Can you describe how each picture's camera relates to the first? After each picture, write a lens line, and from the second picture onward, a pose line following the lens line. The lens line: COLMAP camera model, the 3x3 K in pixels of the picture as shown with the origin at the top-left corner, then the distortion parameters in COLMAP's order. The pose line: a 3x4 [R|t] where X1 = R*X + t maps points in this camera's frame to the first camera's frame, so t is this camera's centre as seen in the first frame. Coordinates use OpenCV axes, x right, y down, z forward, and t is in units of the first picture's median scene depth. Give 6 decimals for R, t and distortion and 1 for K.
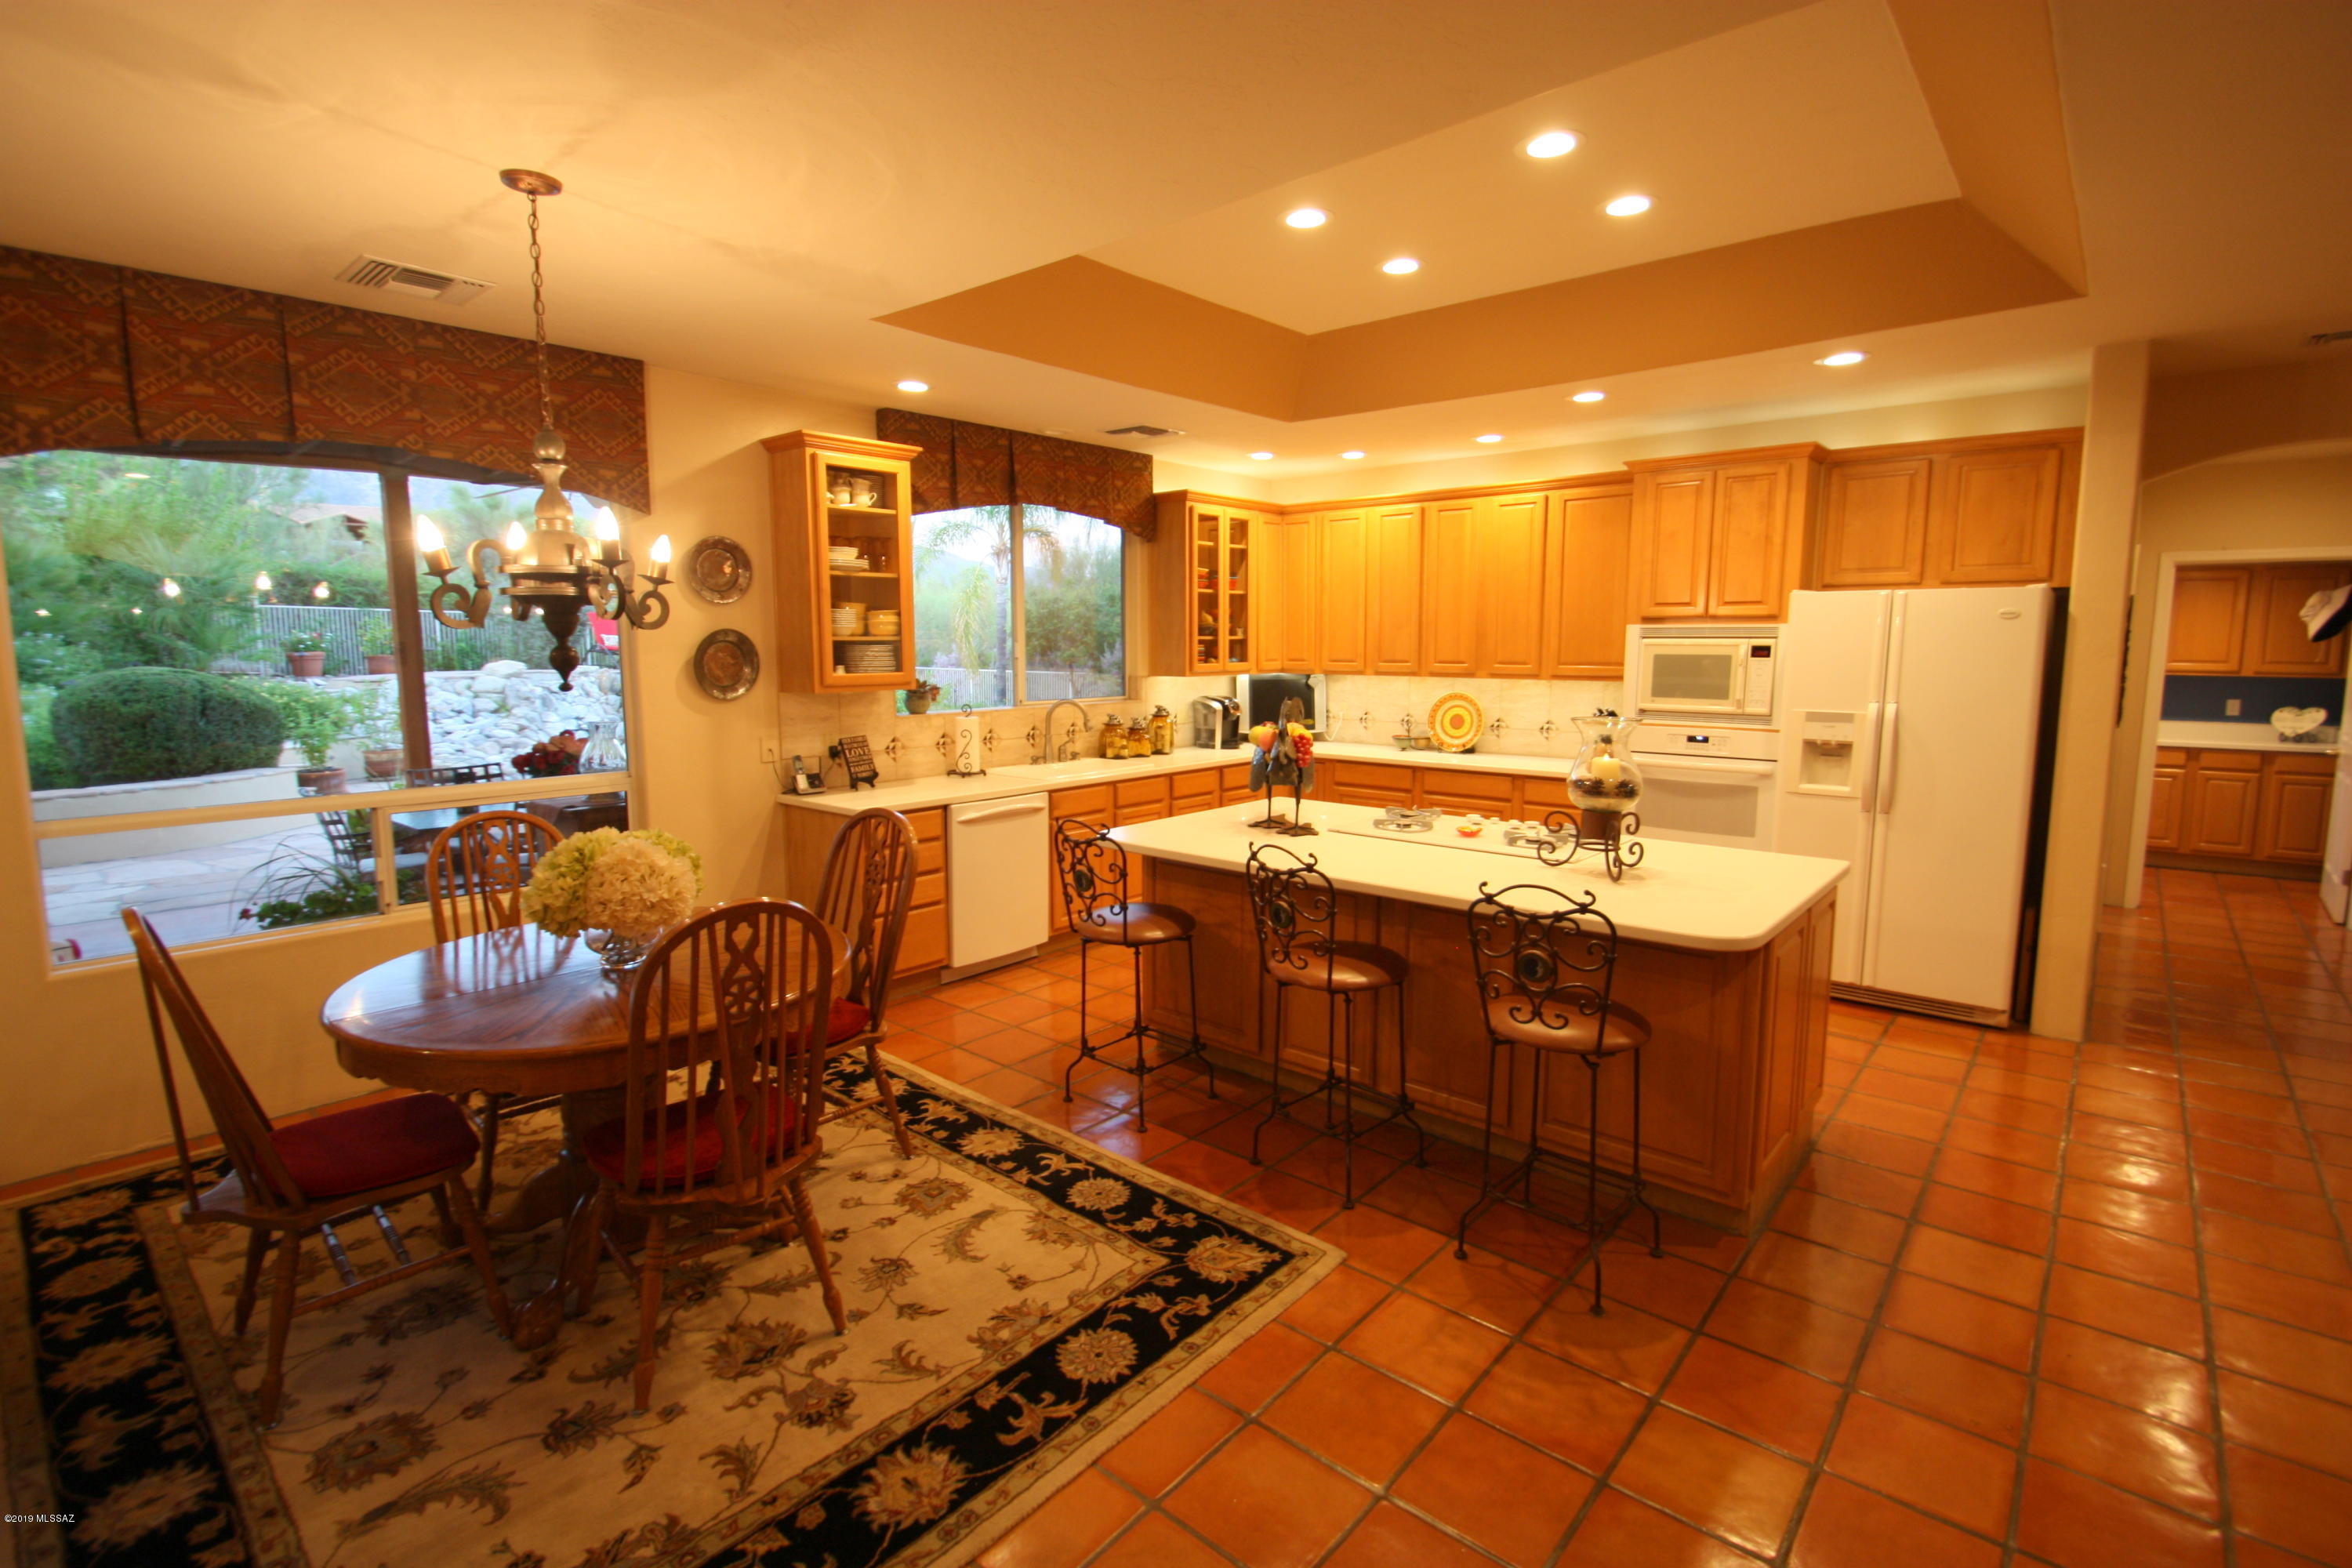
lens RADIAL K [[1096.2, 0, 1188.1], [0, 1096.2, 771.7], [0, 0, 1]] dist [0.010411, -0.014757]
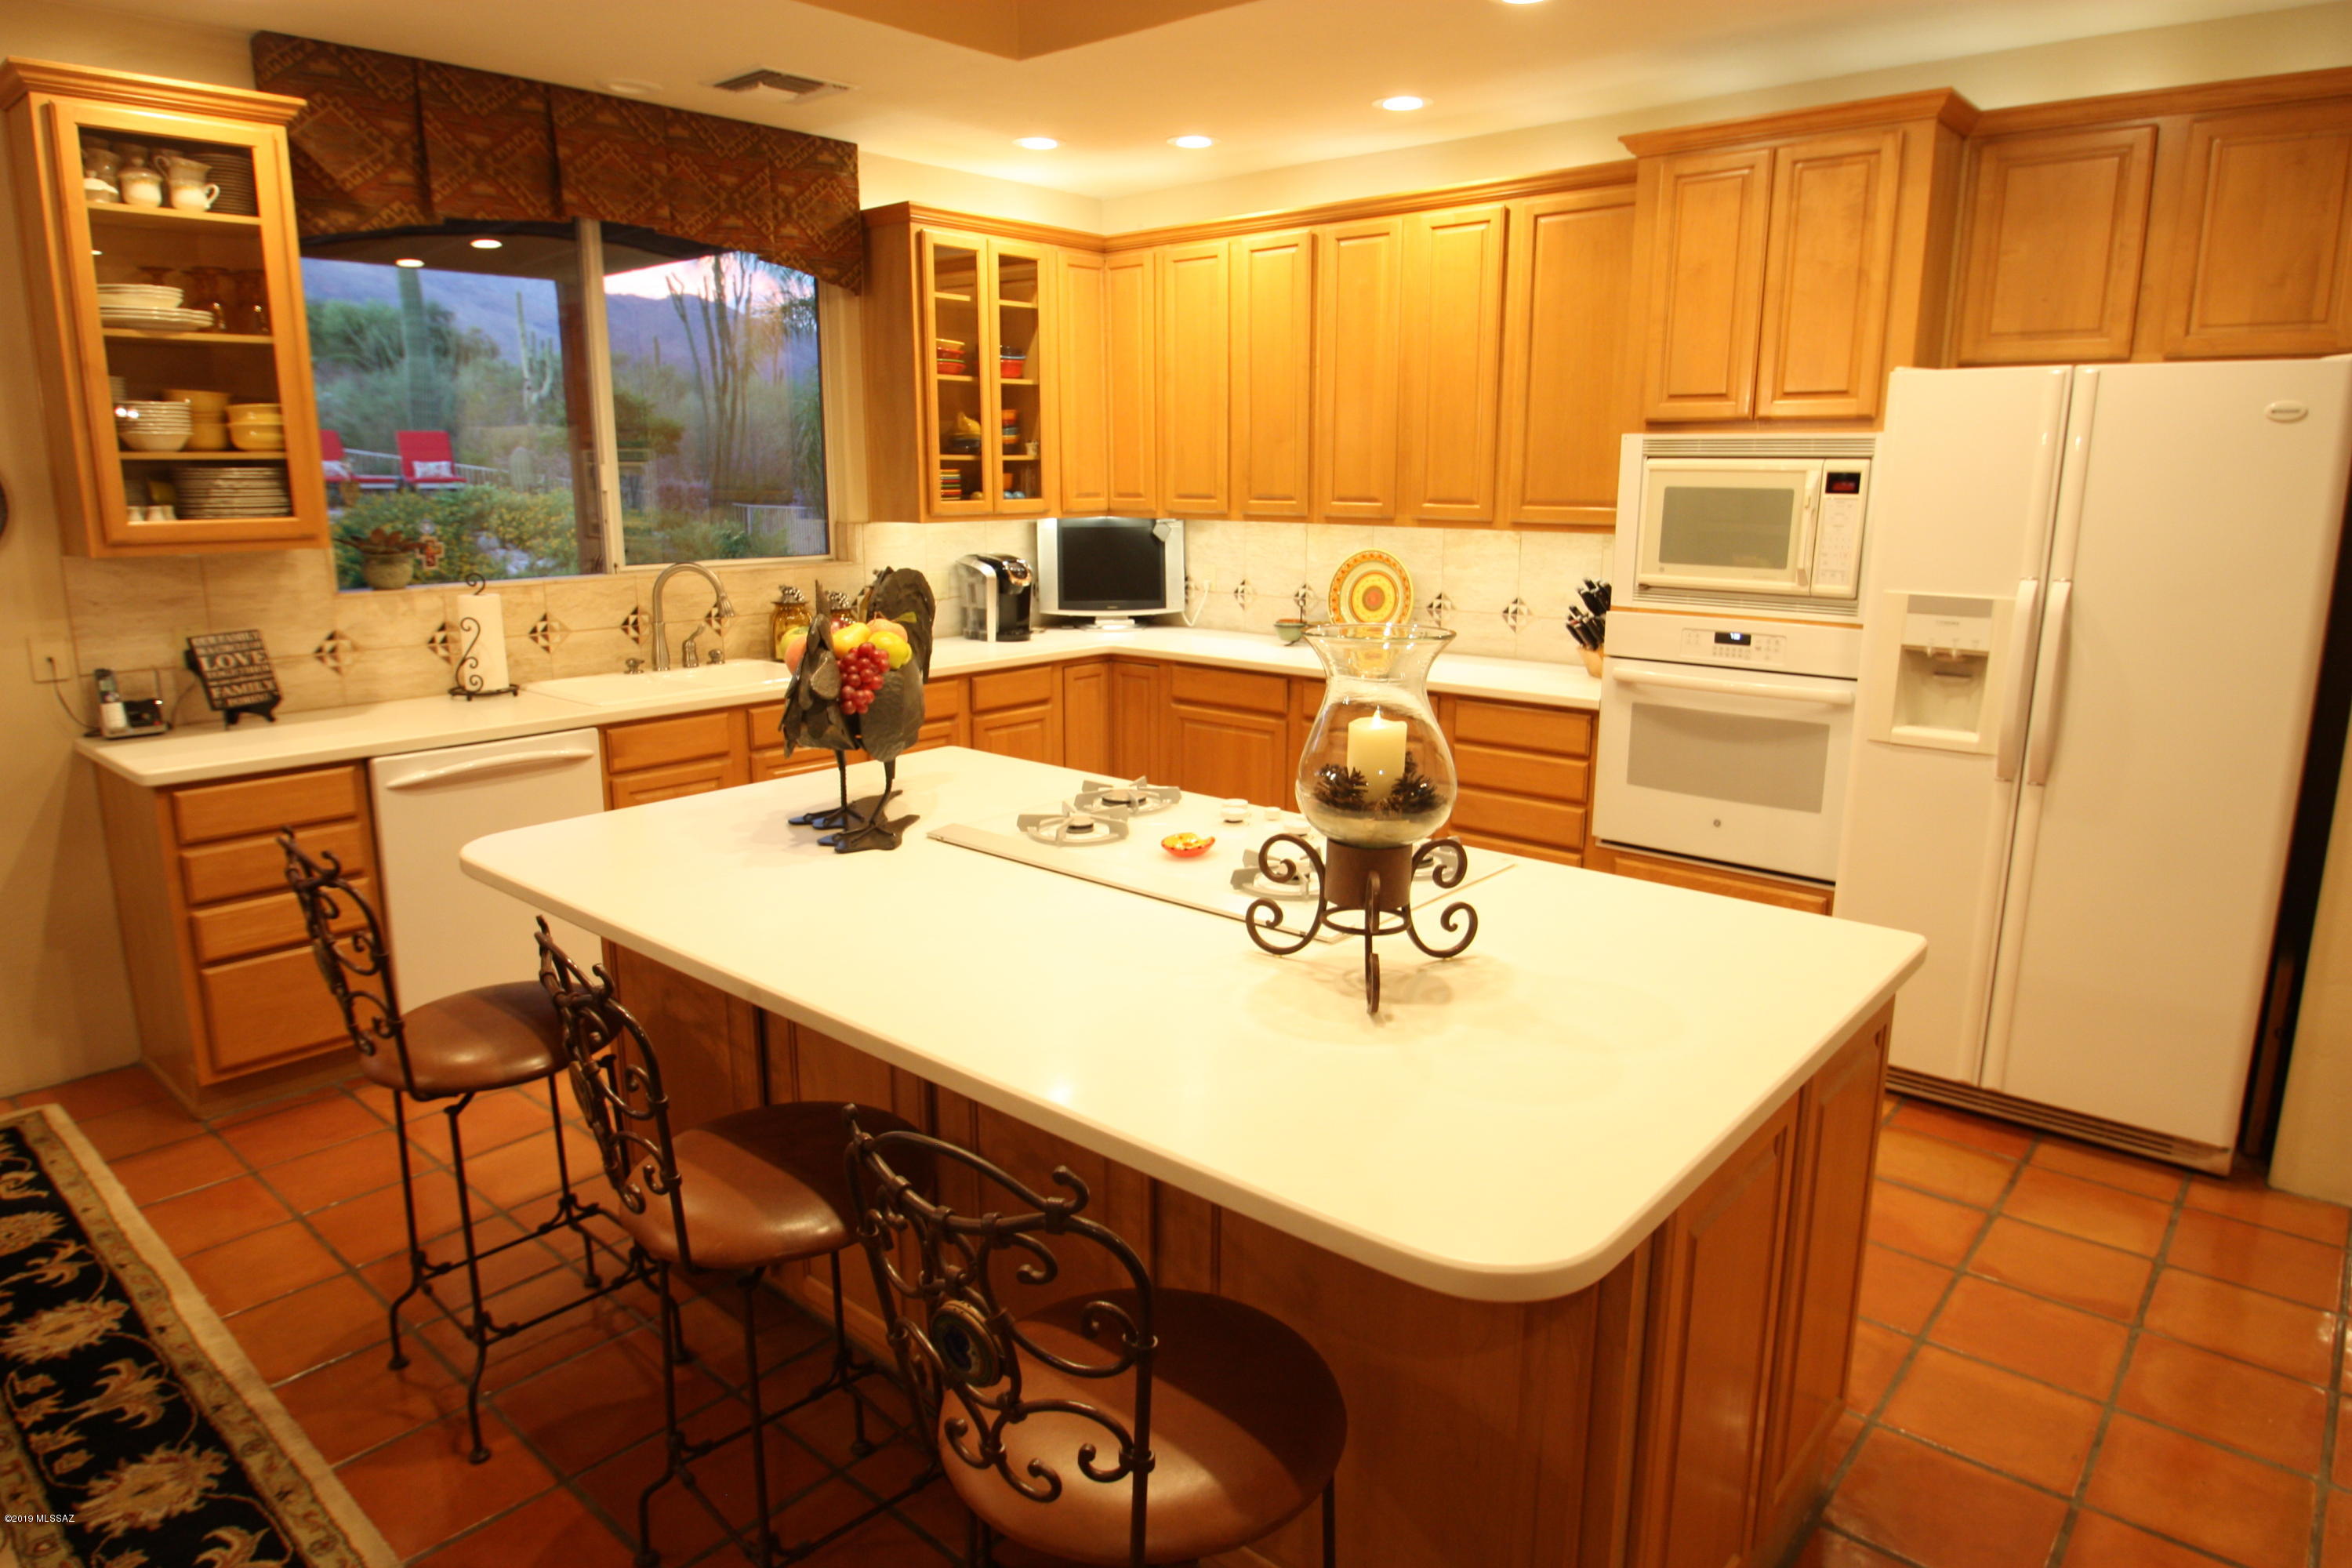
lens RADIAL K [[1427.0, 0, 1195.8], [0, 1427.0, 778.5], [0, 0, 1]] dist [-0.023323, -0.004631]
pose [[0.999994, 0.002240, 0.002502, 0.191662], [-0.002464, 0.995622, 0.093439, -0.026348], [-0.002282, -0.093445, 0.995622, 0.269893]]
